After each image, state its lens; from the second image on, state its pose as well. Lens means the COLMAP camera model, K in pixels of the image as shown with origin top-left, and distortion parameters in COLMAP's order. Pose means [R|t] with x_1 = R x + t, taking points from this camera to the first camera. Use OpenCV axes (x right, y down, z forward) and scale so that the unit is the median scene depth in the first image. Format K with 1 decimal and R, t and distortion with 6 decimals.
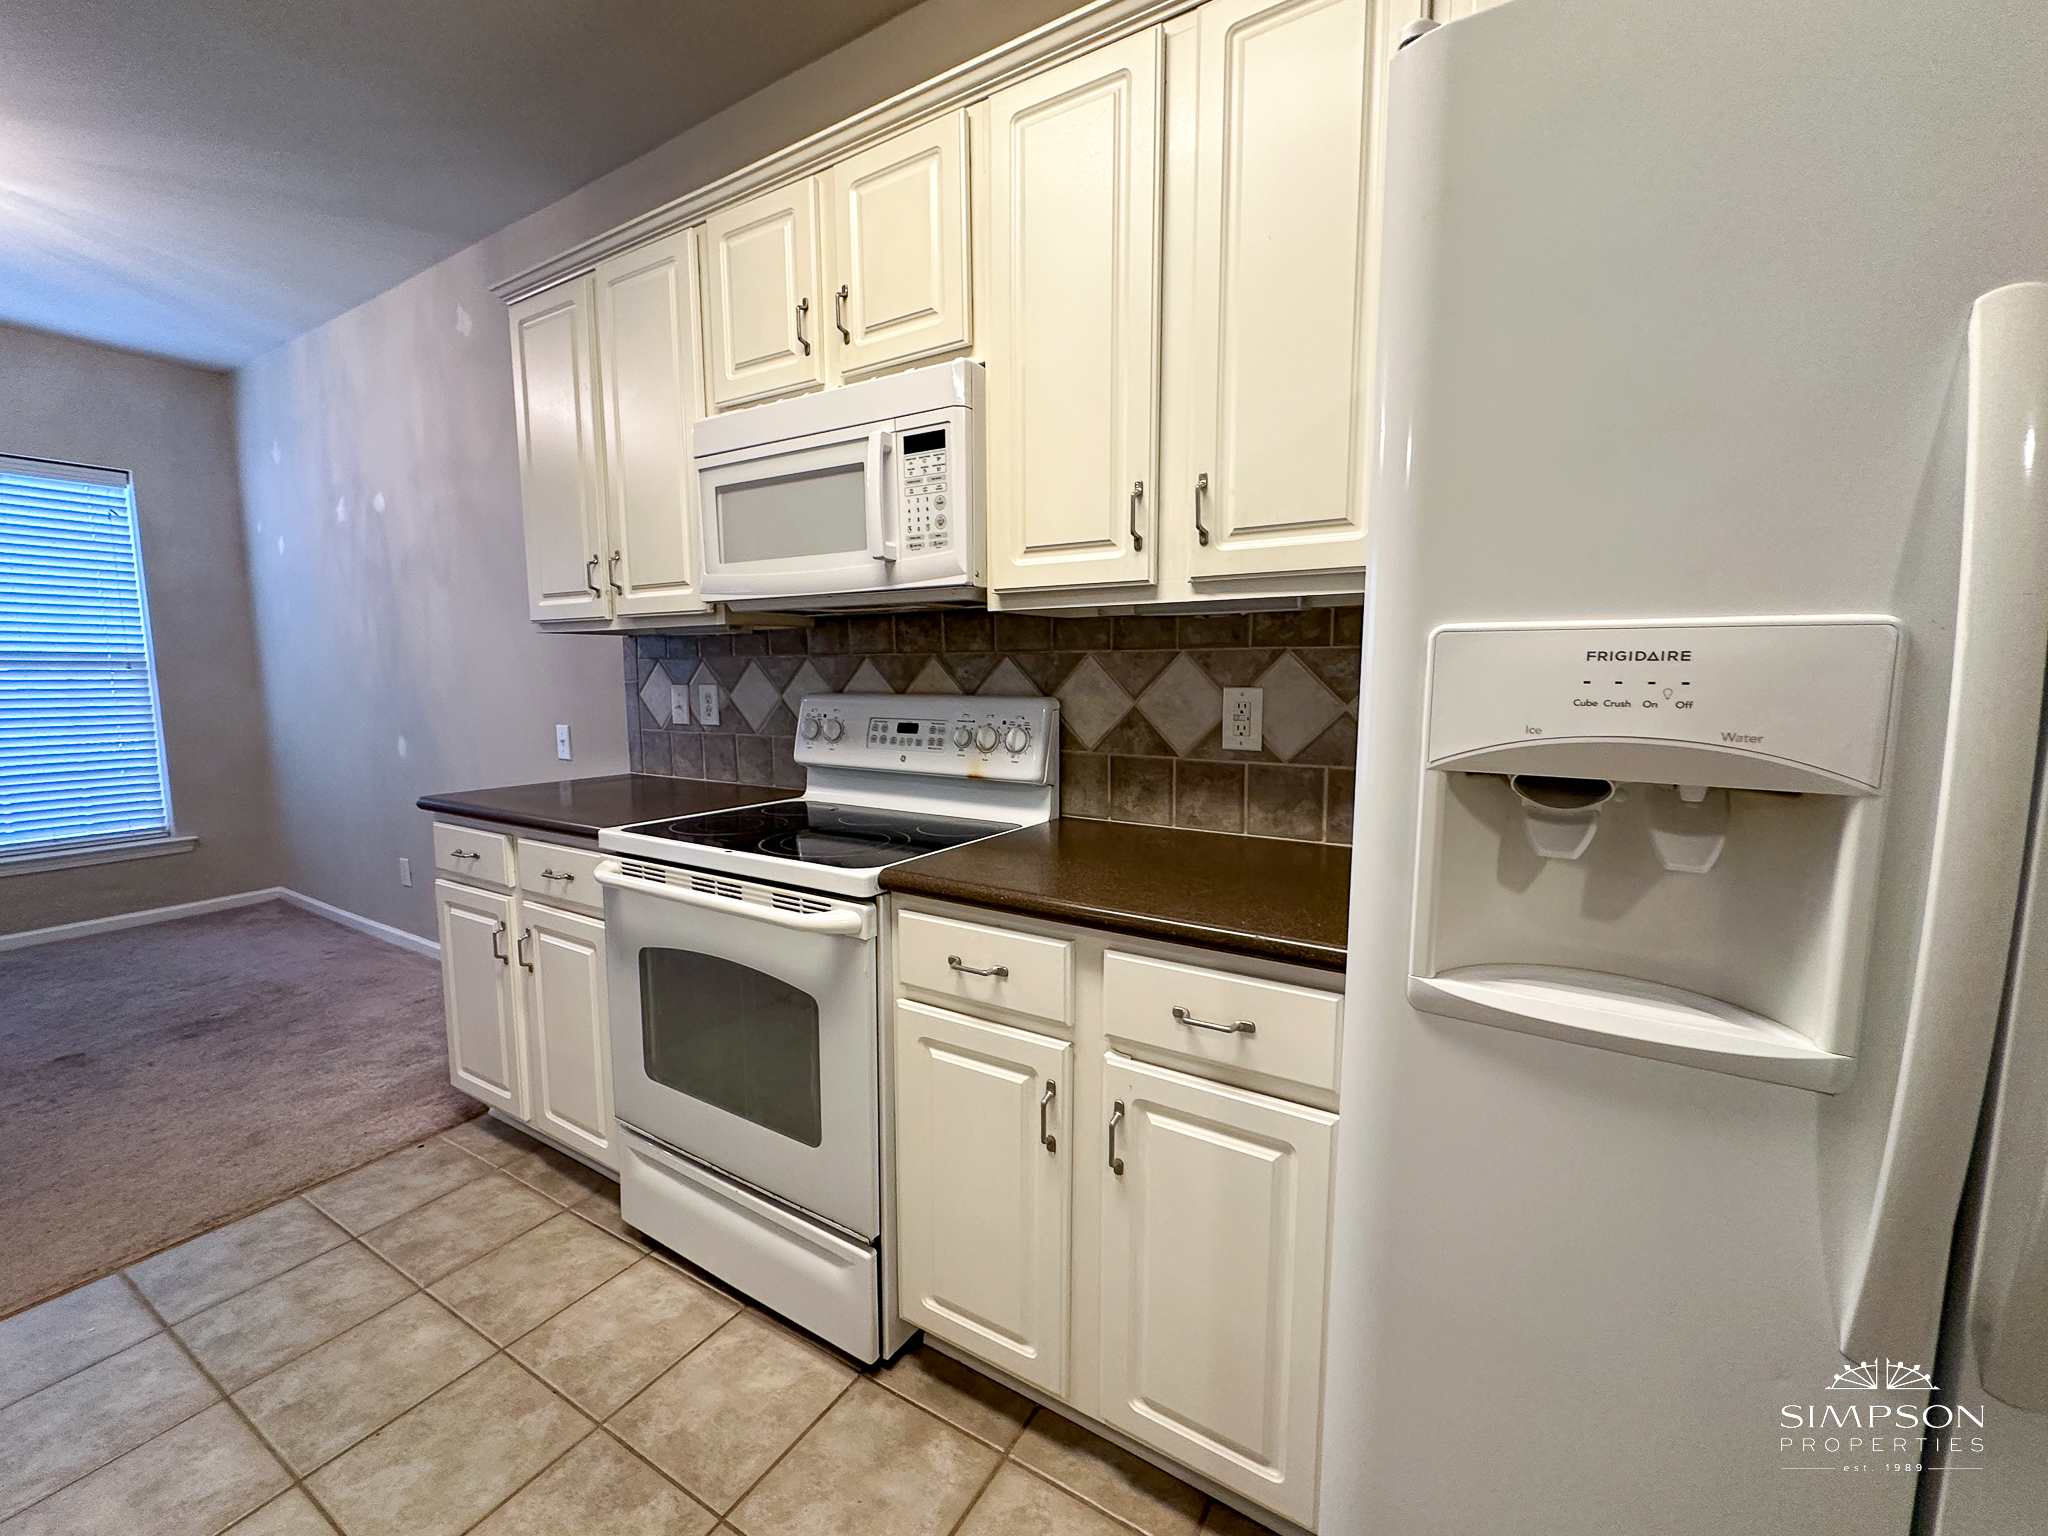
lens RADIAL K [[822.3, 0, 1025.6], [0, 822.3, 761.3], [0, 0, 1]] dist [-0.008727, -0.000110]
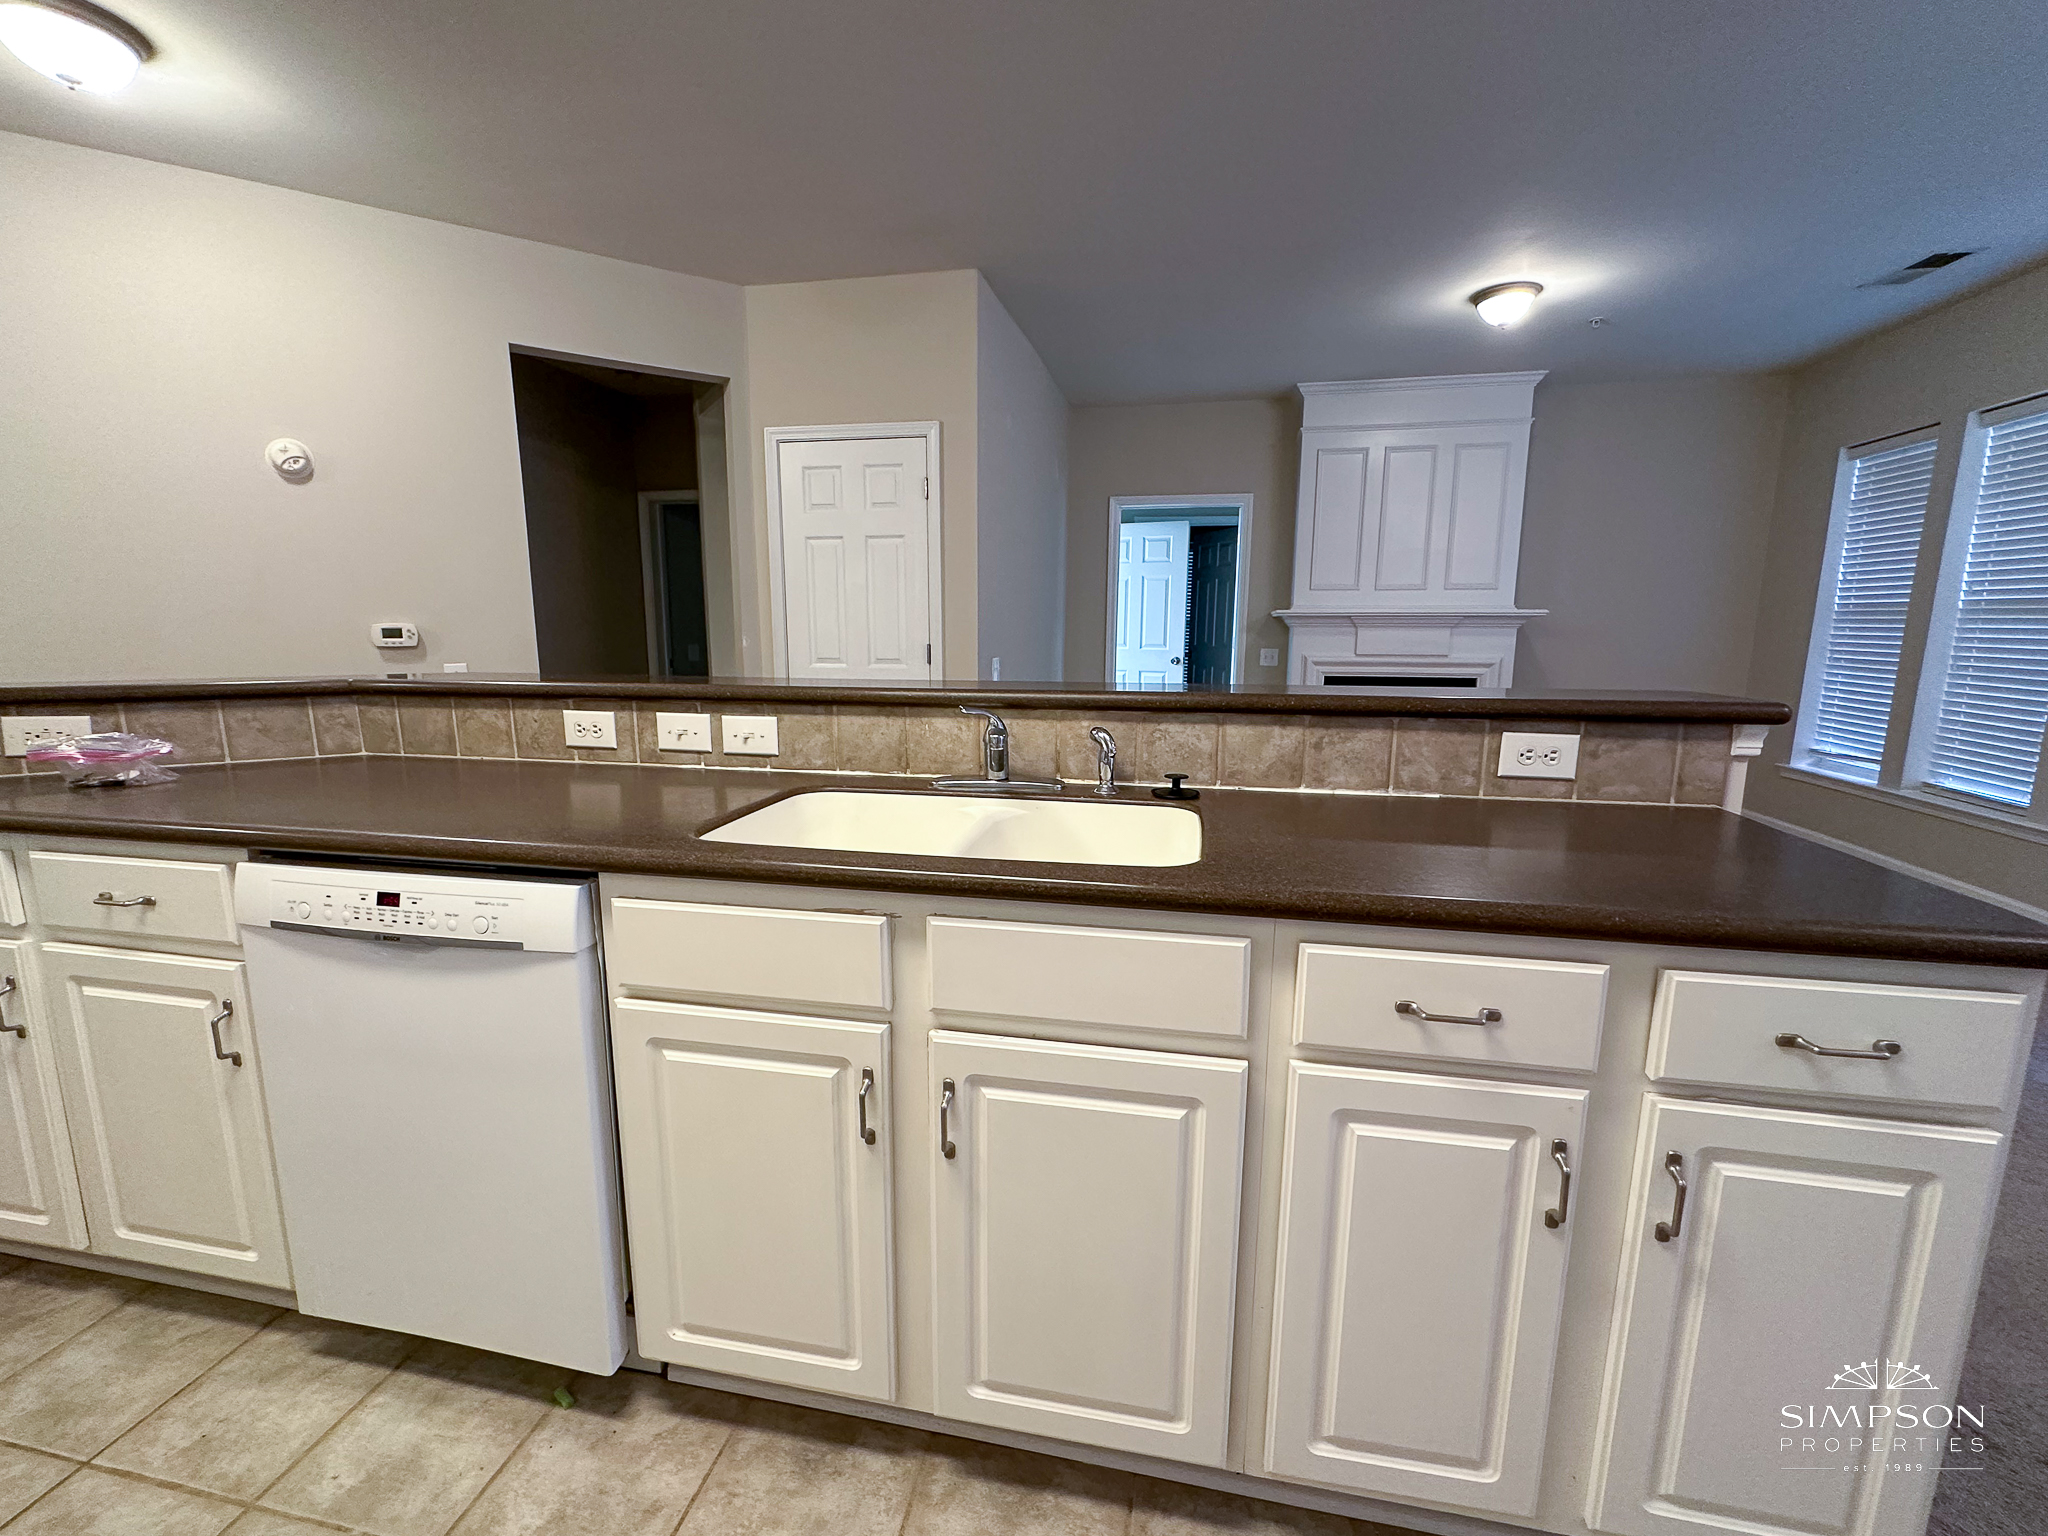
lens RADIAL K [[886.6, 0, 1016.7], [0, 886.6, 762.5], [0, 0, 1]] dist [-0.009024, 0.001351]
pose [[0.941694, -0.057948, 0.331444, -0.118791], [0.034617, 0.996516, 0.075874, -0.006955], [-0.334686, -0.059977, 0.940419, 0.073836]]
